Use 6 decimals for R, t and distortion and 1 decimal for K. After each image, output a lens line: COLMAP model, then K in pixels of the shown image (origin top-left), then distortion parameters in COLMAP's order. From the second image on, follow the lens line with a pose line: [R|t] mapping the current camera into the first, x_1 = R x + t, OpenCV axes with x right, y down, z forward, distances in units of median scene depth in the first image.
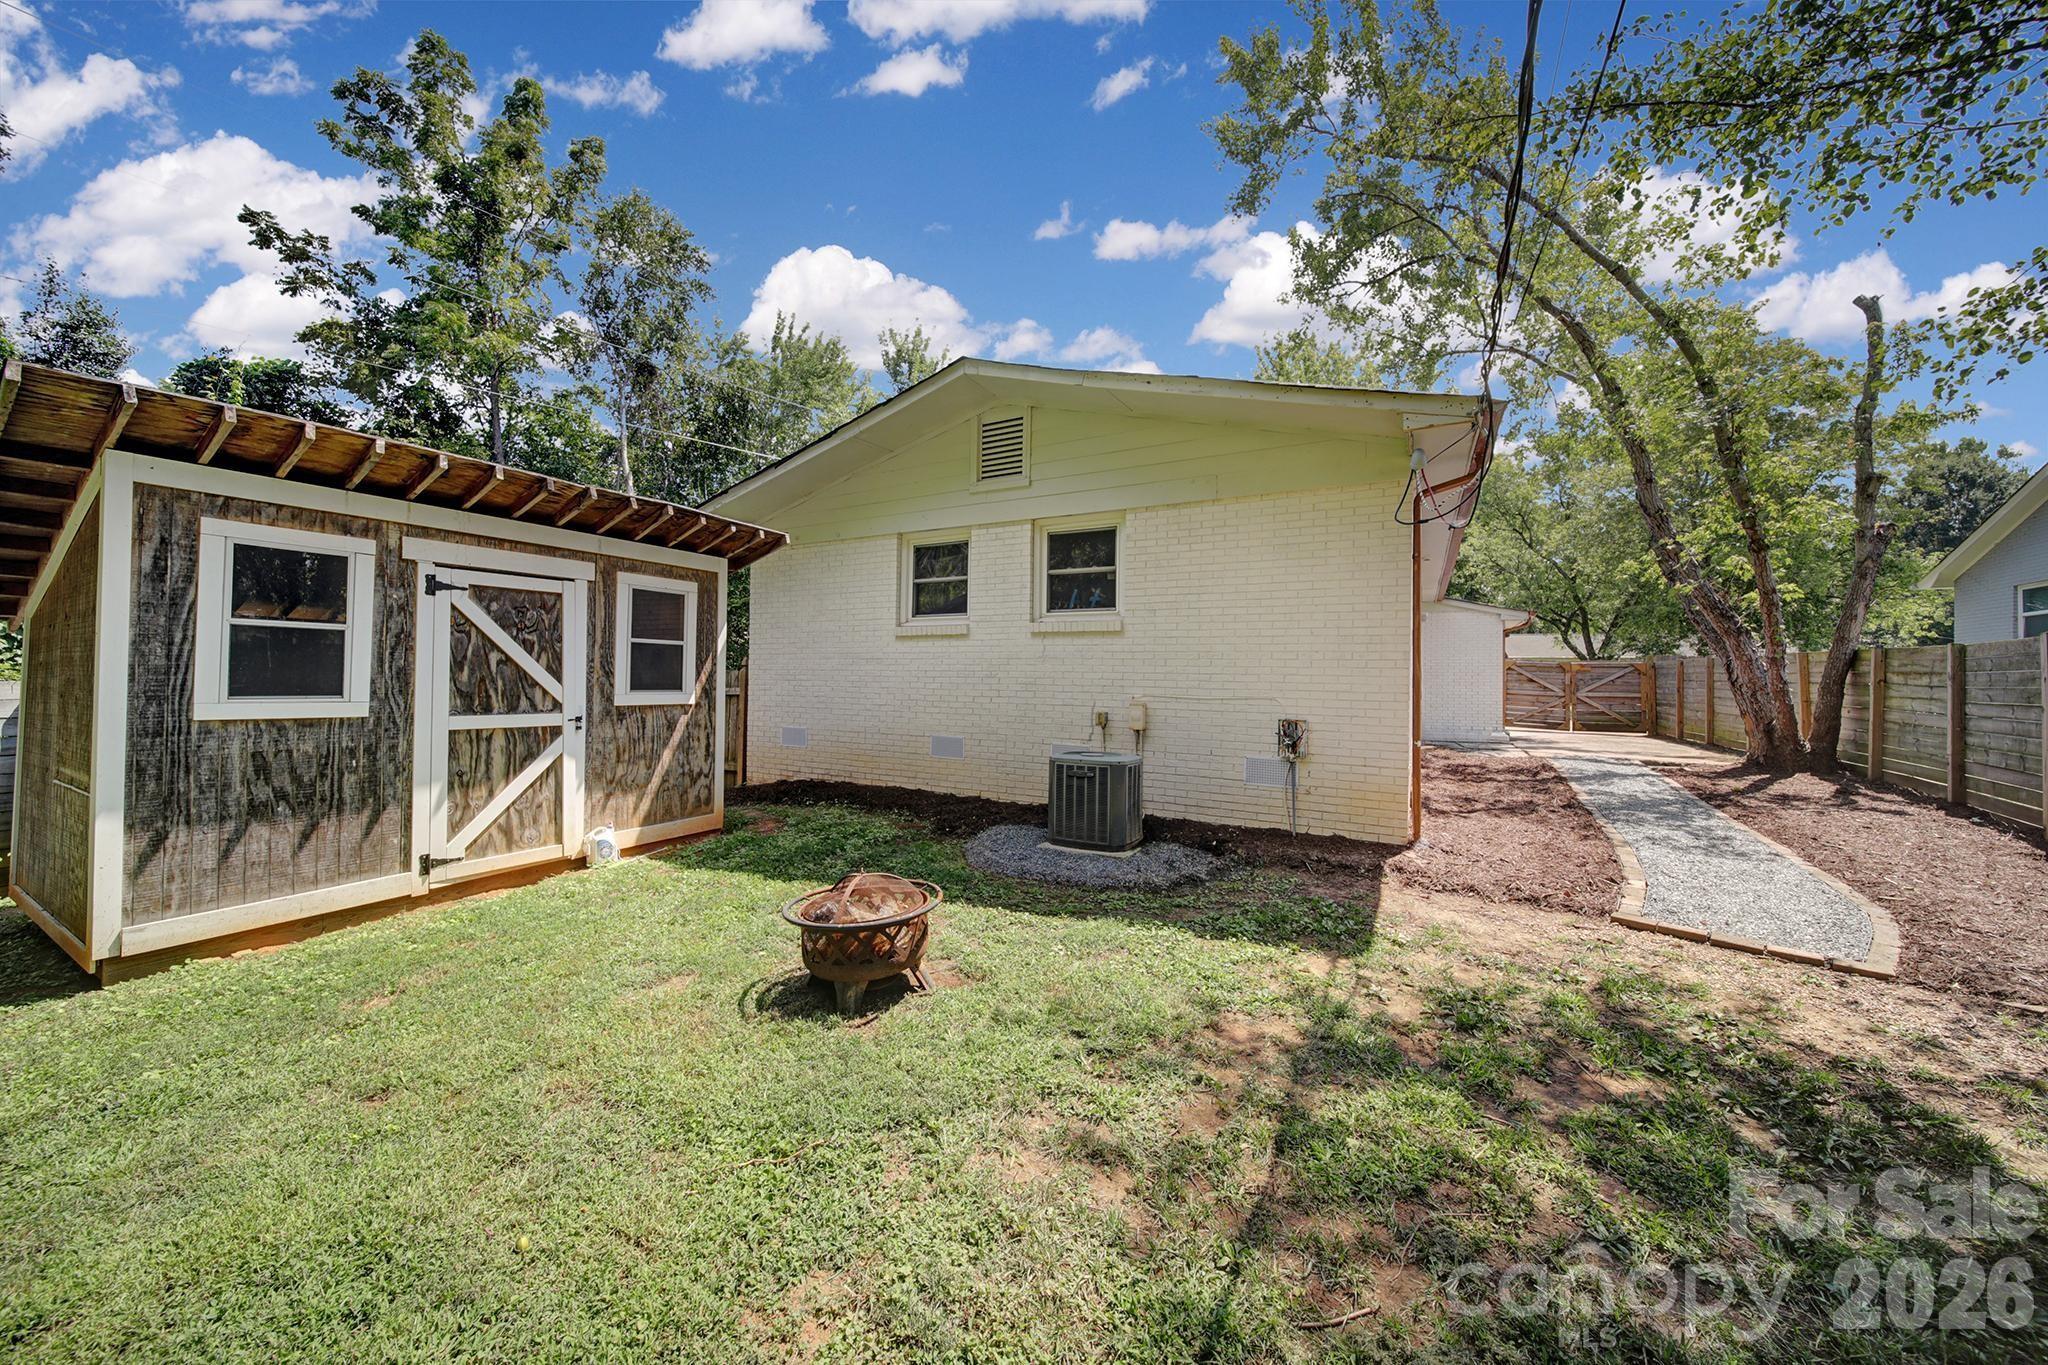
lens RADIAL K [[714.8, 0, 1023.1], [0, 714.8, 670.9], [0, 0, 1]] dist [-0.002664, -0.000433]
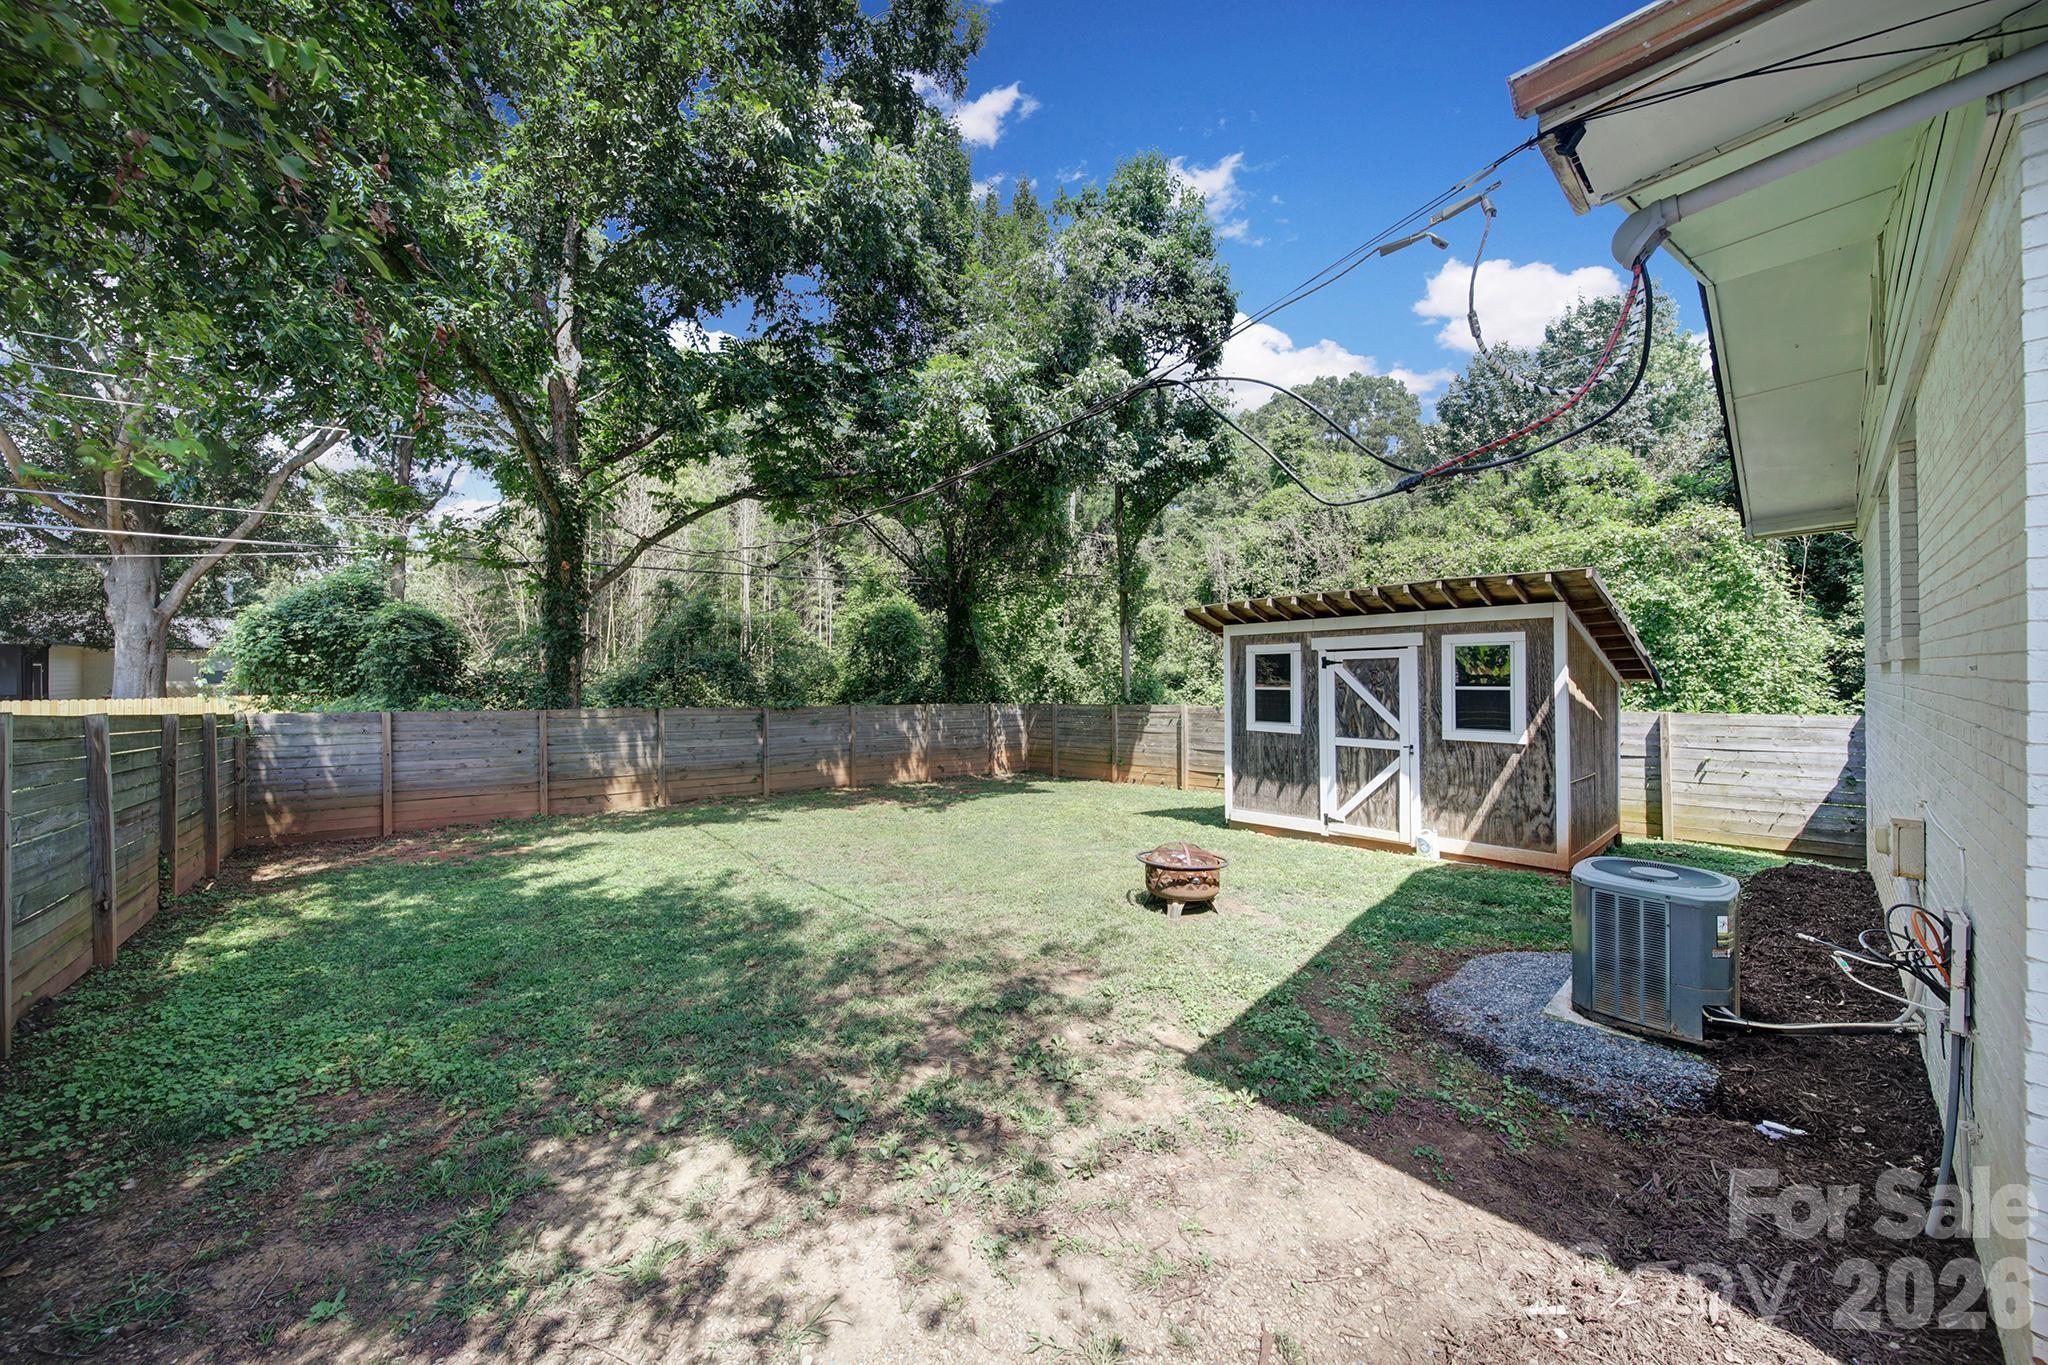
lens RADIAL K [[714.8, 0, 1023.1], [0, 714.8, 670.9], [0, 0, 1]] dist [-0.002664, -0.000433]
pose [[-0.331240, -0.019267, -0.943350, 0.900765], [0.014578, 0.999568, -0.025534, -0.053286], [0.943434, -0.022210, -0.330816, 0.717608]]
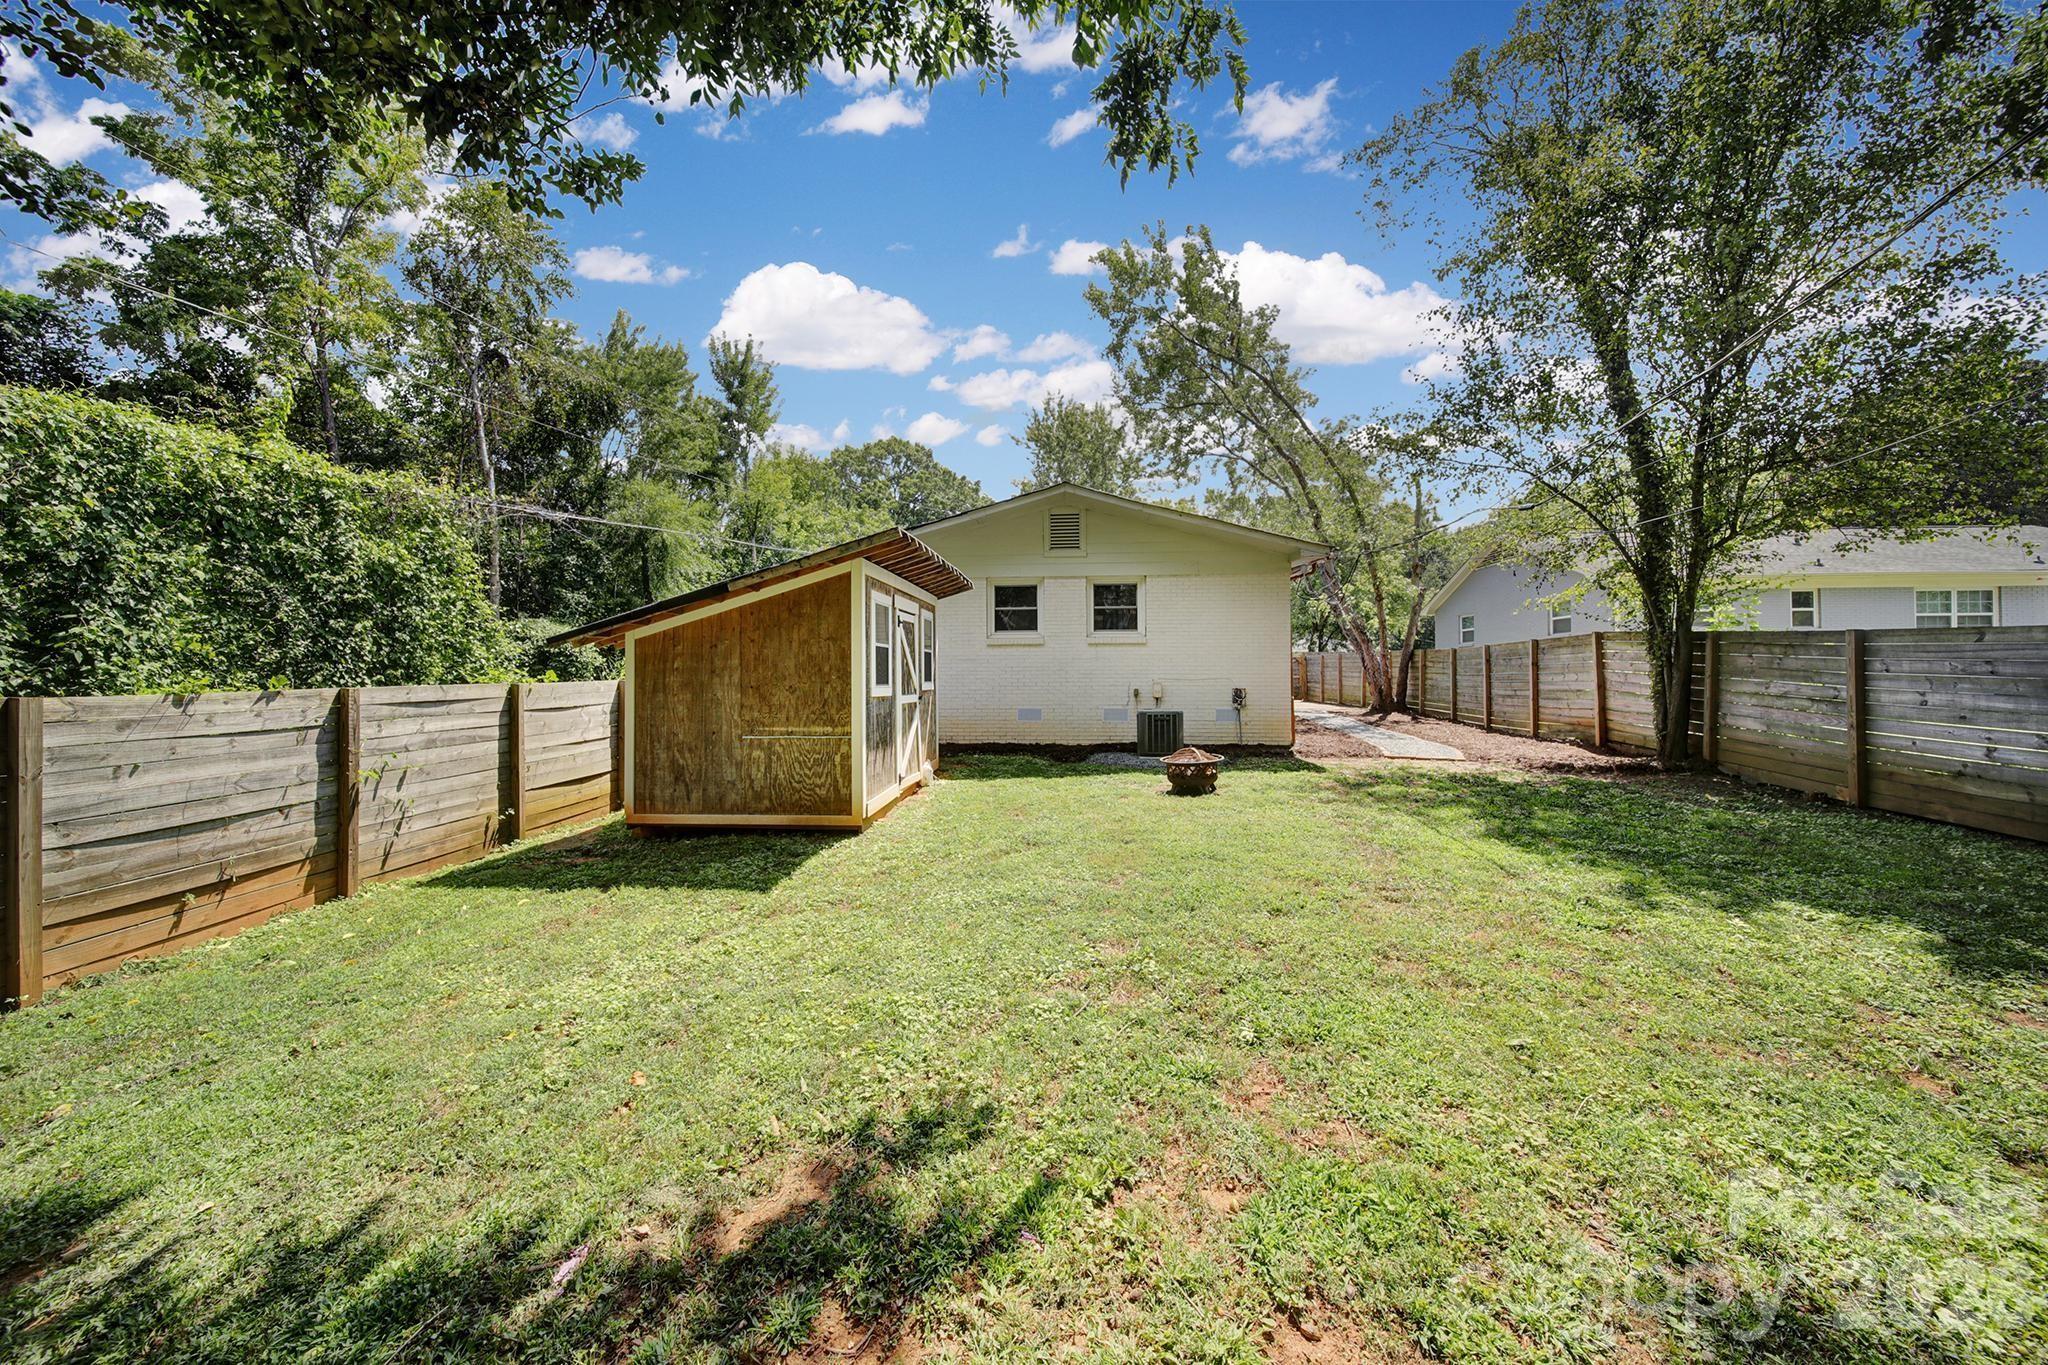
lens RADIAL K [[722.8, 0, 1025.0], [0, 722.8, 664.7], [0, 0, 1]] dist [-0.002085, -0.000680]
pose [[0.907953, -0.012792, 0.418877, -1.057022], [0.013651, 0.999906, 0.000946, -0.008483], [-0.418850, 0.004859, 0.908043, -0.615473]]
